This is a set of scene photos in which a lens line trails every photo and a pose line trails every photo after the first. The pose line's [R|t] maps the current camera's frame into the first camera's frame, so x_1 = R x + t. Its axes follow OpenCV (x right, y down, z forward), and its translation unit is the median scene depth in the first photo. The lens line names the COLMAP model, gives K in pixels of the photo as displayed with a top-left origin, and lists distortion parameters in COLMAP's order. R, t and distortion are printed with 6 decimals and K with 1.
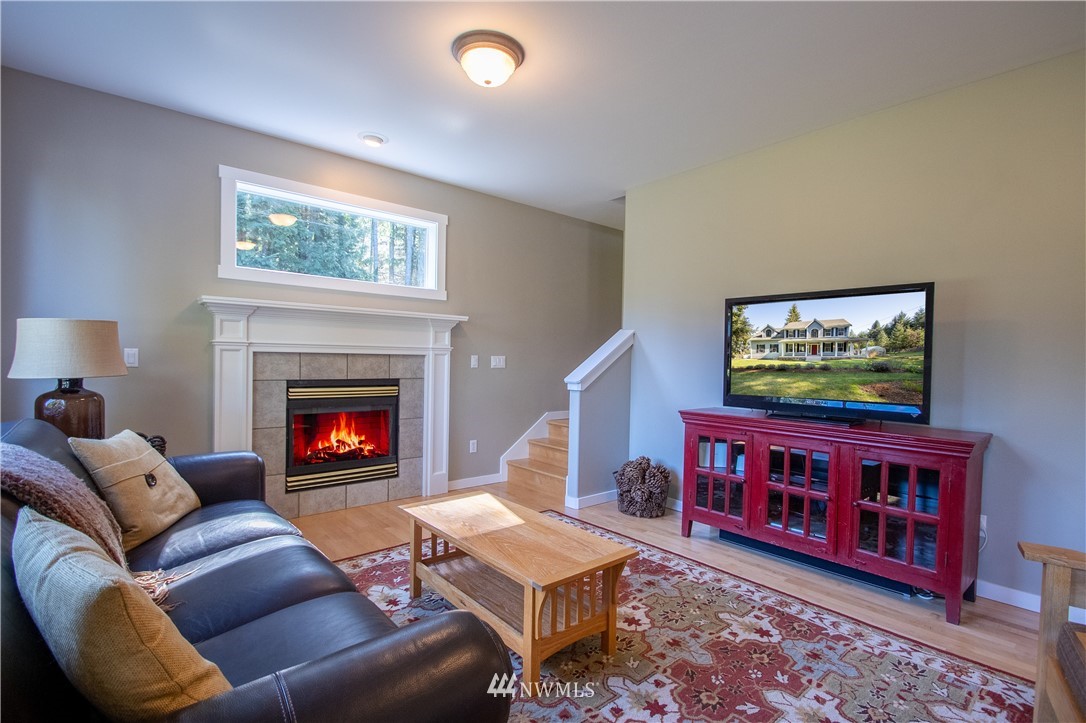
lens RADIAL K [[509.5, 0, 549.0], [0, 509.5, 366.1], [0, 0, 1]] dist [0.000077, 0.000025]
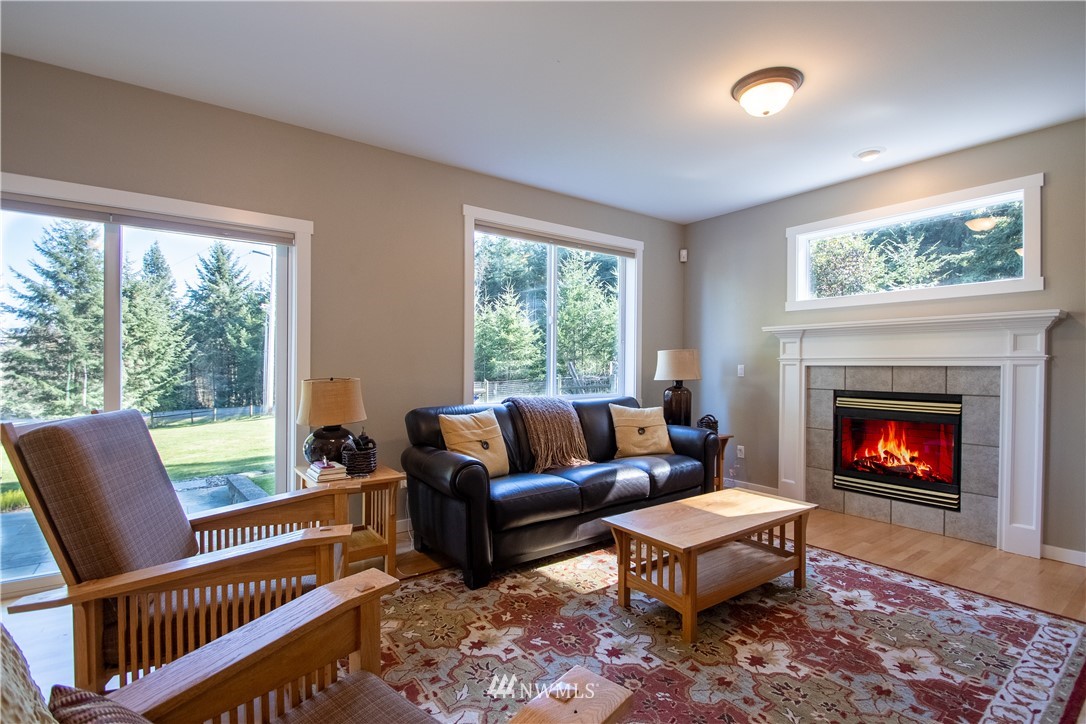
lens RADIAL K [[506.6, 0, 543.0], [0, 506.6, 362.0], [0, 0, 1]] dist [-0.001878, -0.000904]
pose [[-0.088315, -0.026006, -0.995753, 0.690568], [-0.021851, 0.999469, -0.024165, 0.006704], [0.995853, 0.019624, -0.088837, 0.443177]]
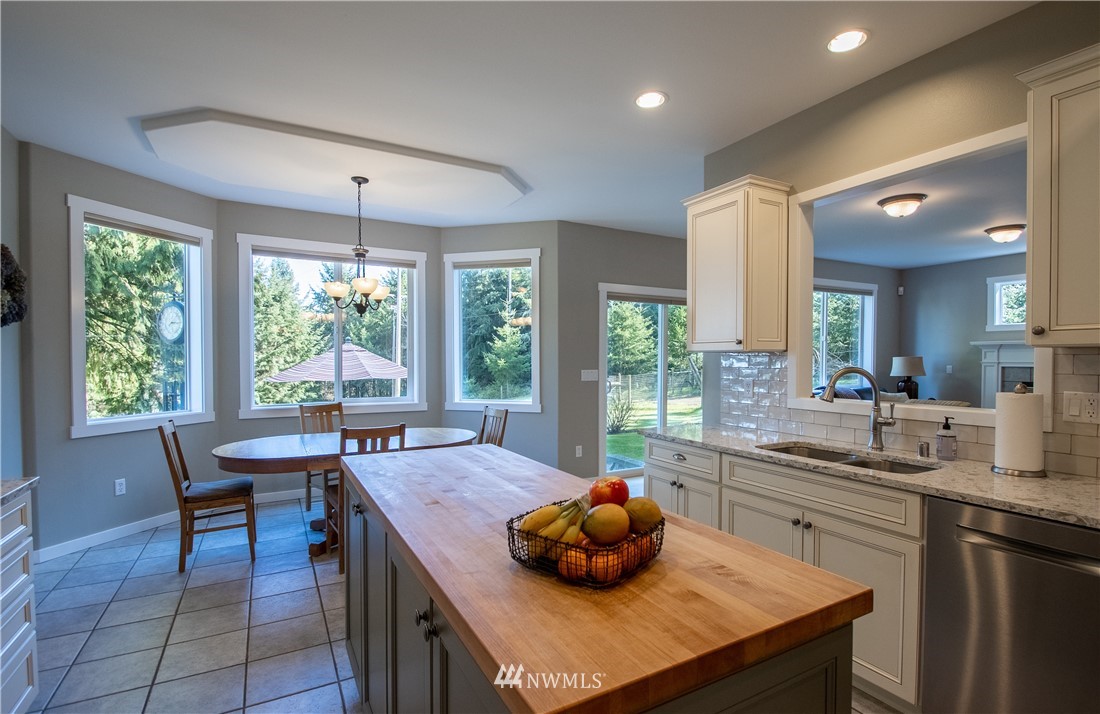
lens RADIAL K [[522.9, 0, 555.0], [0, 522.9, 363.8], [0, 0, 1]] dist [-0.001872, -0.000418]
pose [[-0.204330, -0.008066, -0.978869, 1.689087], [-0.016544, 0.999852, -0.004785, -0.000535], [0.978762, 0.015216, -0.204434, -0.276862]]
